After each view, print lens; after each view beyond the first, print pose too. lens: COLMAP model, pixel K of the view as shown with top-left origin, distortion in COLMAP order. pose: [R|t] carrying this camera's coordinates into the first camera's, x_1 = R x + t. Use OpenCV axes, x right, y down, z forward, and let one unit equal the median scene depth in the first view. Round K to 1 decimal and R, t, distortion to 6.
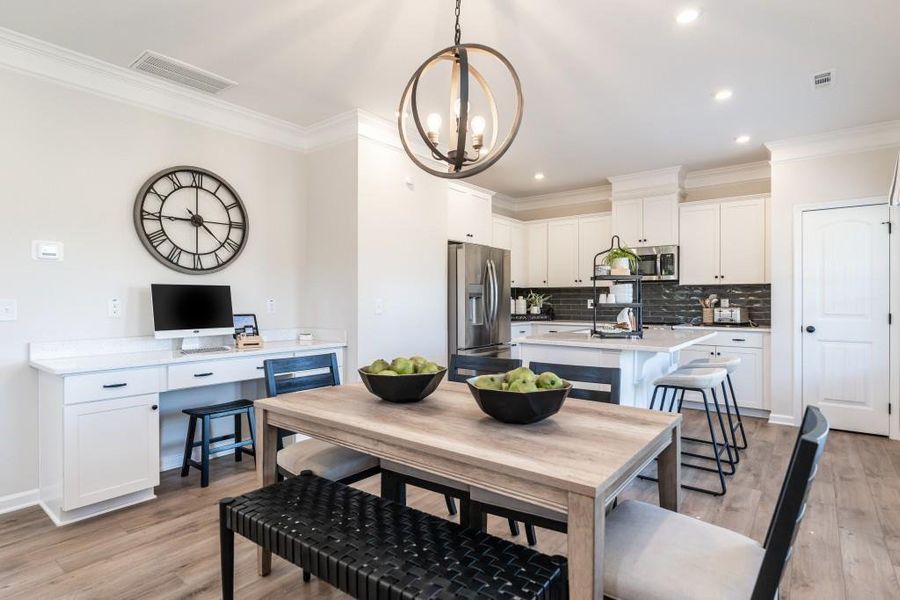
lens RADIAL K [[462.7, 0, 450.0], [0, 462.7, 300.0], [0, 0, 1]] dist [-0.000096, 0.000244]
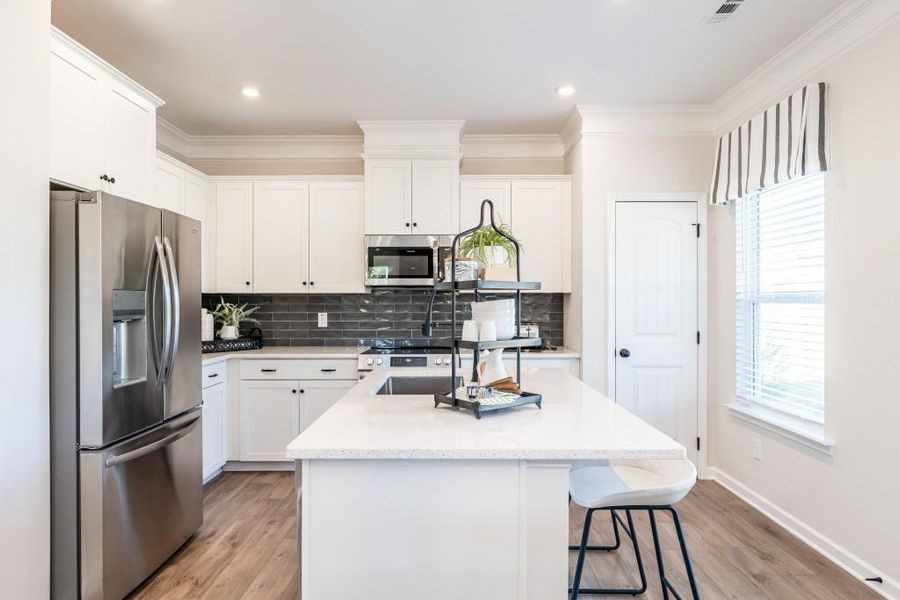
lens RADIAL K [[542.5, 0, 448.3], [0, 542.5, 300.0], [0, 0, 1]] dist [0.000238, 0.000530]
pose [[0.790067, -0.000242, 0.613021, -0.022369], [0.000760, 1.000000, -0.000585, -0.027751], [-0.613021, 0.000928, 0.790066, 0.478615]]
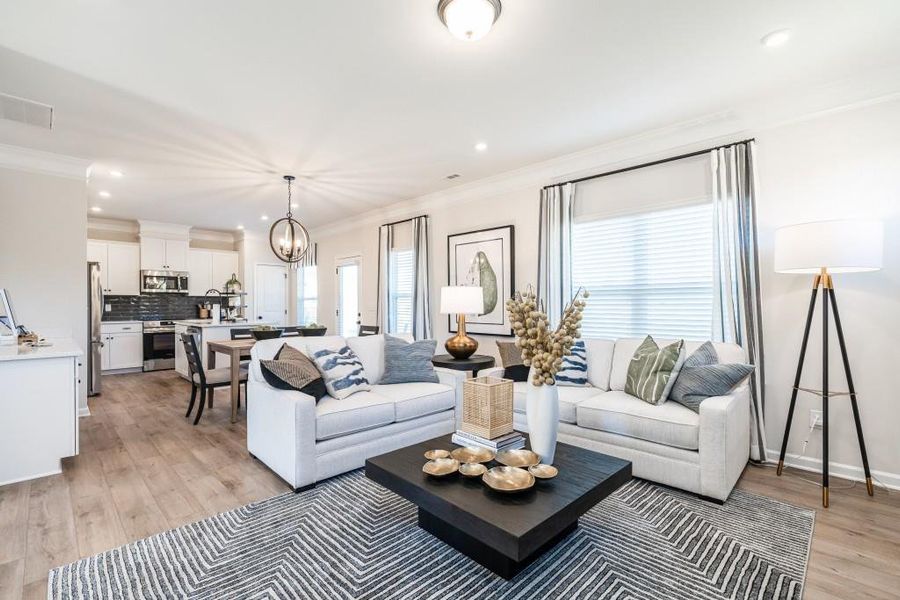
lens RADIAL K [[408.1, 0, 452.3], [0, 408.1, 306.2], [0, 0, 1]] dist [0.000766, 0.000537]
pose [[0.110255, -0.002190, 0.993901, -1.140151], [0.003008, 0.999994, 0.001870, 0.006872], [-0.993899, 0.002783, 0.110261, -0.150930]]
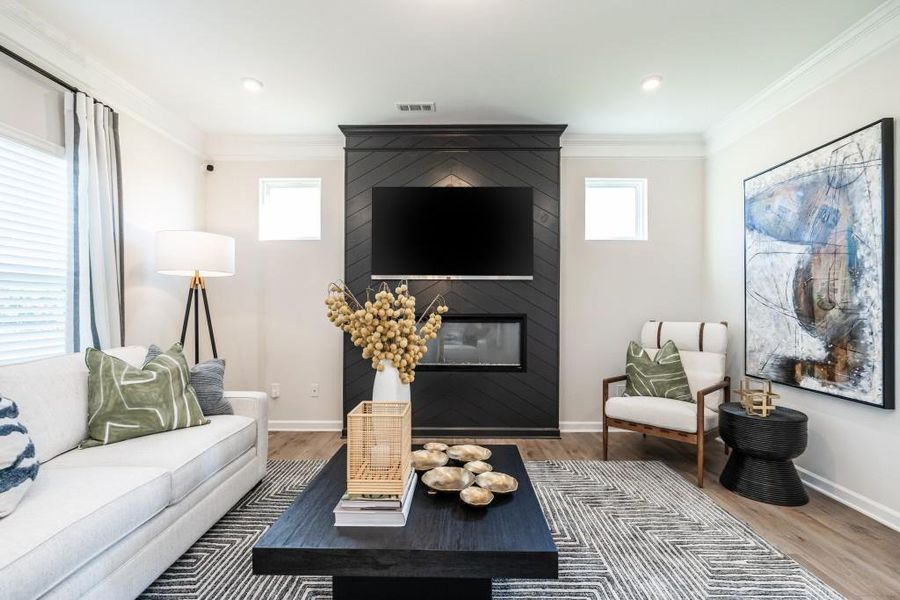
lens RADIAL K [[408.1, 0, 452.3], [0, 408.1, 306.2], [0, 0, 1]] dist [0.000766, 0.000537]
pose [[-0.789641, 0.002289, -0.613565, -0.358482], [0.003445, 0.999994, -0.000703, 0.016527], [0.613560, -0.002669, -0.789644, 0.225031]]
